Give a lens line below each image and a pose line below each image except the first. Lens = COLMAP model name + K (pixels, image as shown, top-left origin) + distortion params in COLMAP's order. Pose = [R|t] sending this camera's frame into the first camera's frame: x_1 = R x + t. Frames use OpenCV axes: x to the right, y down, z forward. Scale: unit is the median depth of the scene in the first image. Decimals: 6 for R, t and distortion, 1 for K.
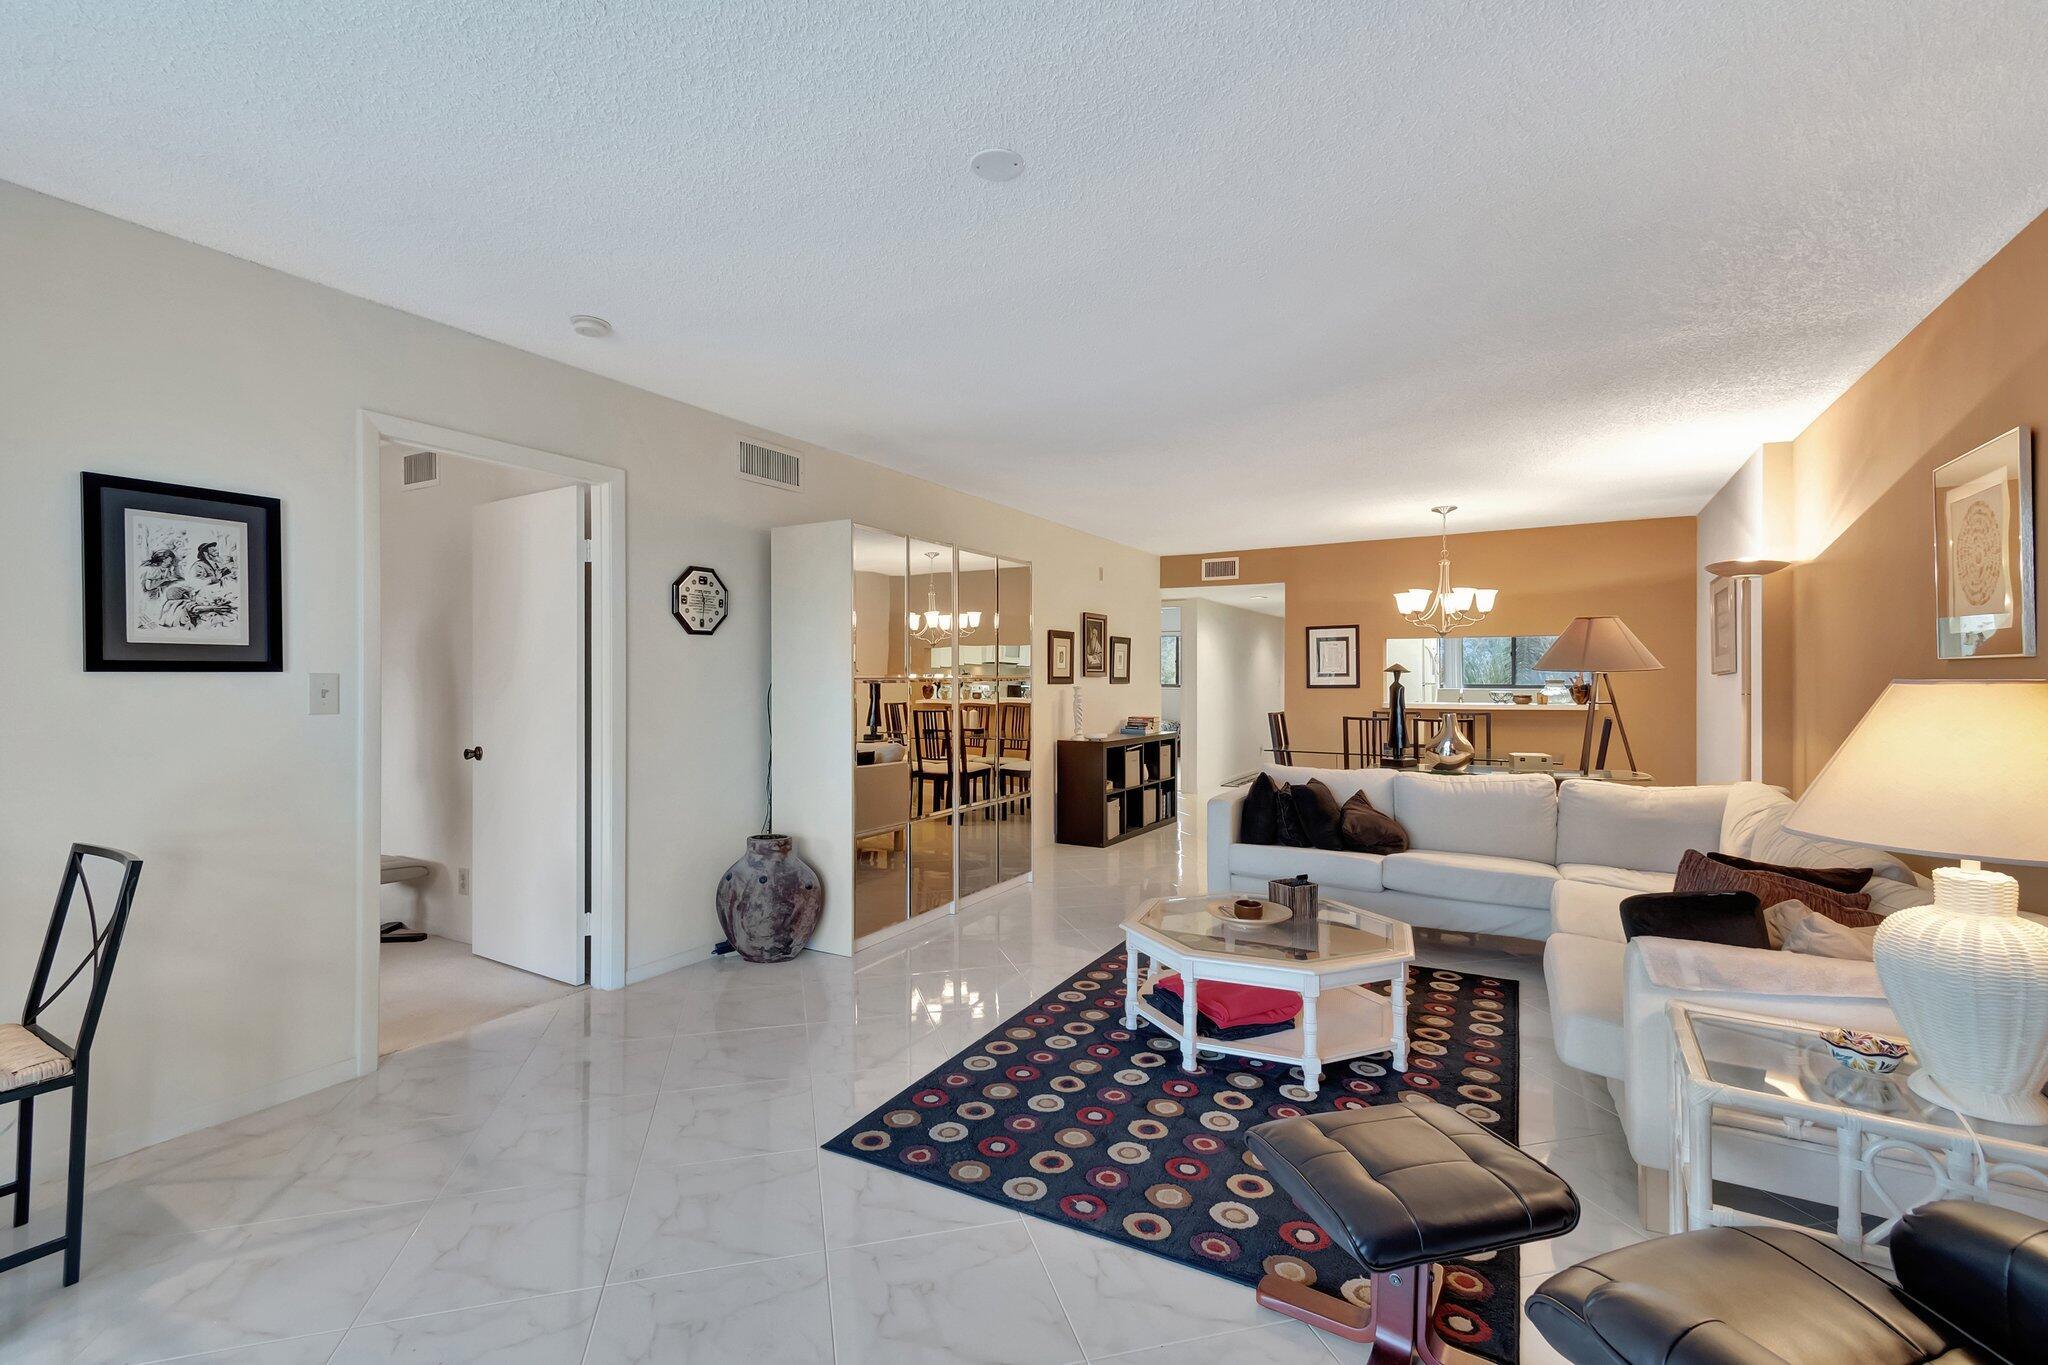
lens RADIAL K [[917.8, 0, 1010.1], [0, 917.8, 678.5], [0, 0, 1]] dist [0.030320, -0.000530]
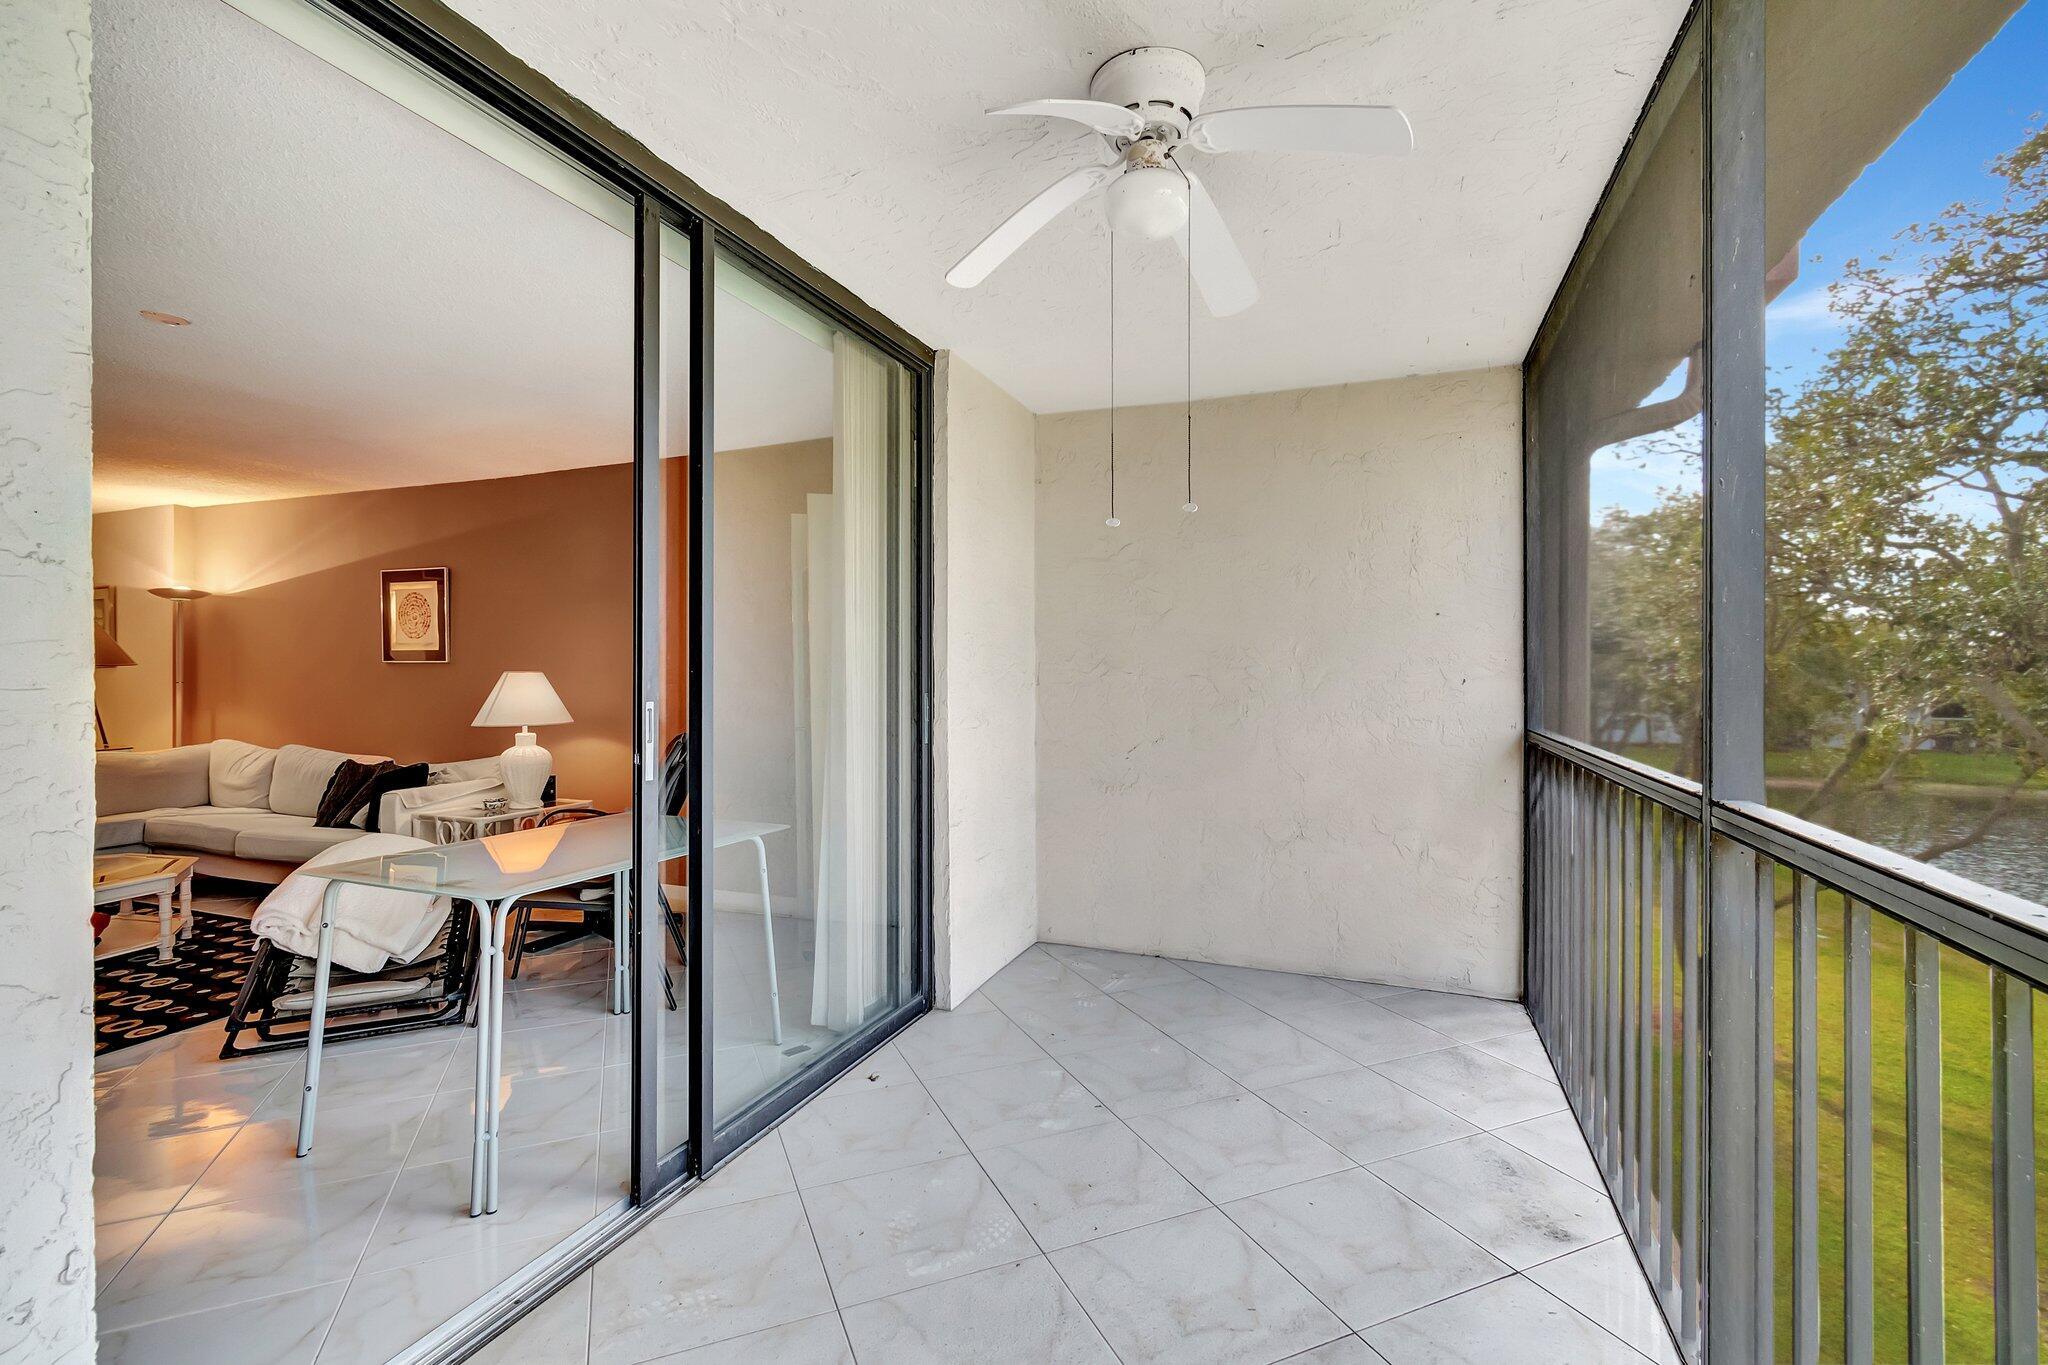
lens RADIAL K [[911.0, 0, 1012.6], [0, 911.0, 676.6], [0, 0, 1]] dist [0.001188, -0.000482]
pose [[-0.142527, -0.001922, 0.989789, -0.860620], [0.000838, 0.999998, 0.002062, 0.006496], [-0.989791, 0.001124, -0.142525, -0.059691]]
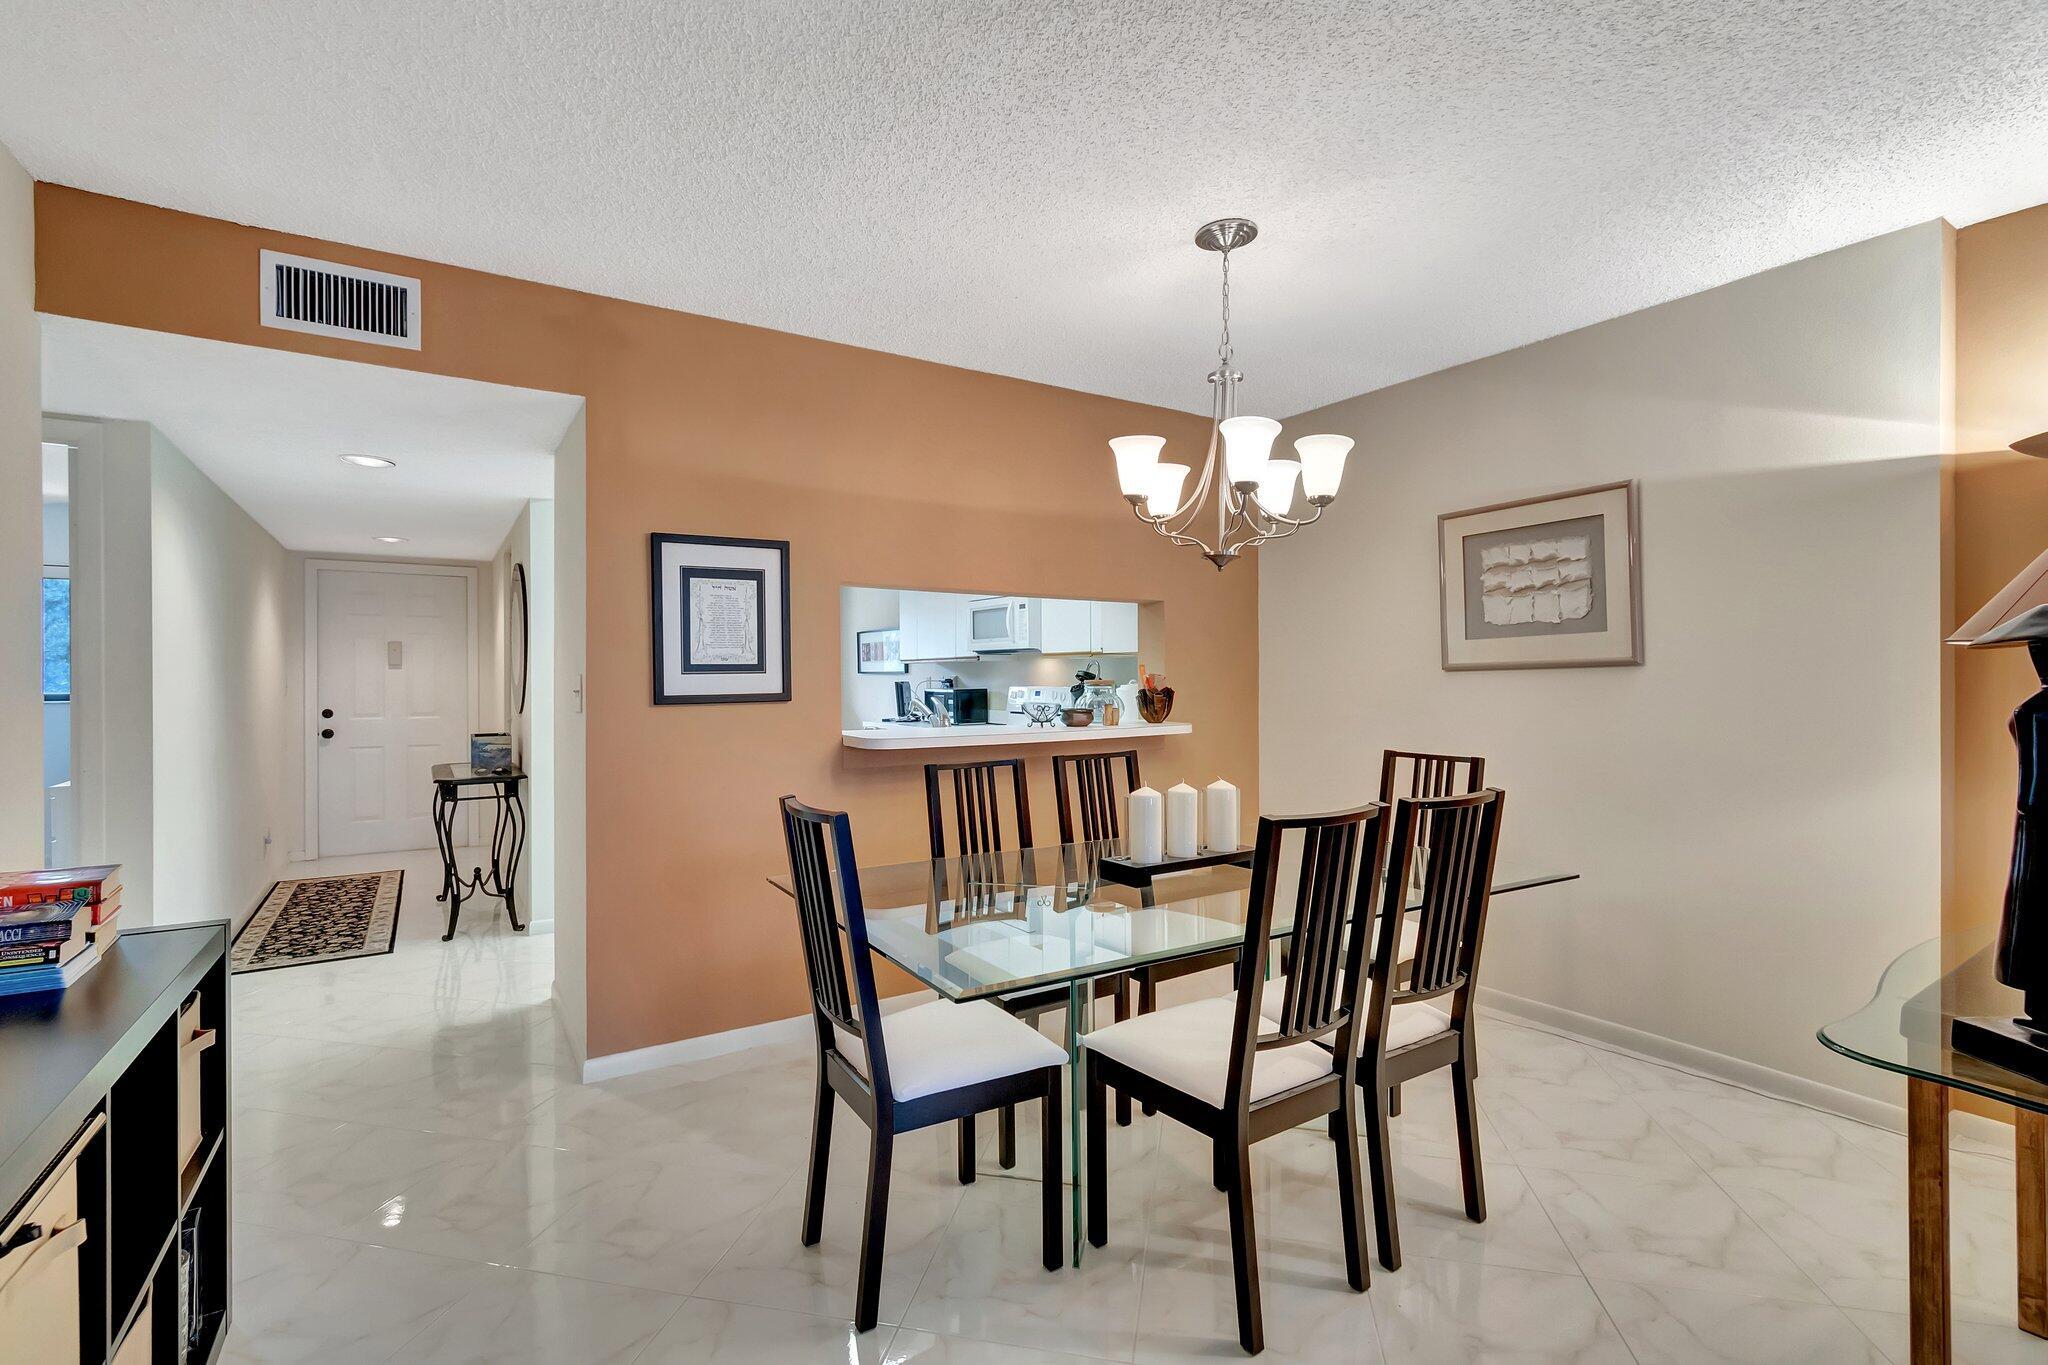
lens RADIAL K [[911.0, 0, 1012.6], [0, 911.0, 676.6], [0, 0, 1]] dist [0.001188, -0.000482]
pose [[0.458526, 0.001930, 0.888679, 0.147904], [0.001504, 0.999995, -0.002947, 0.001405], [-0.888679, 0.002688, 0.458521, 1.447721]]
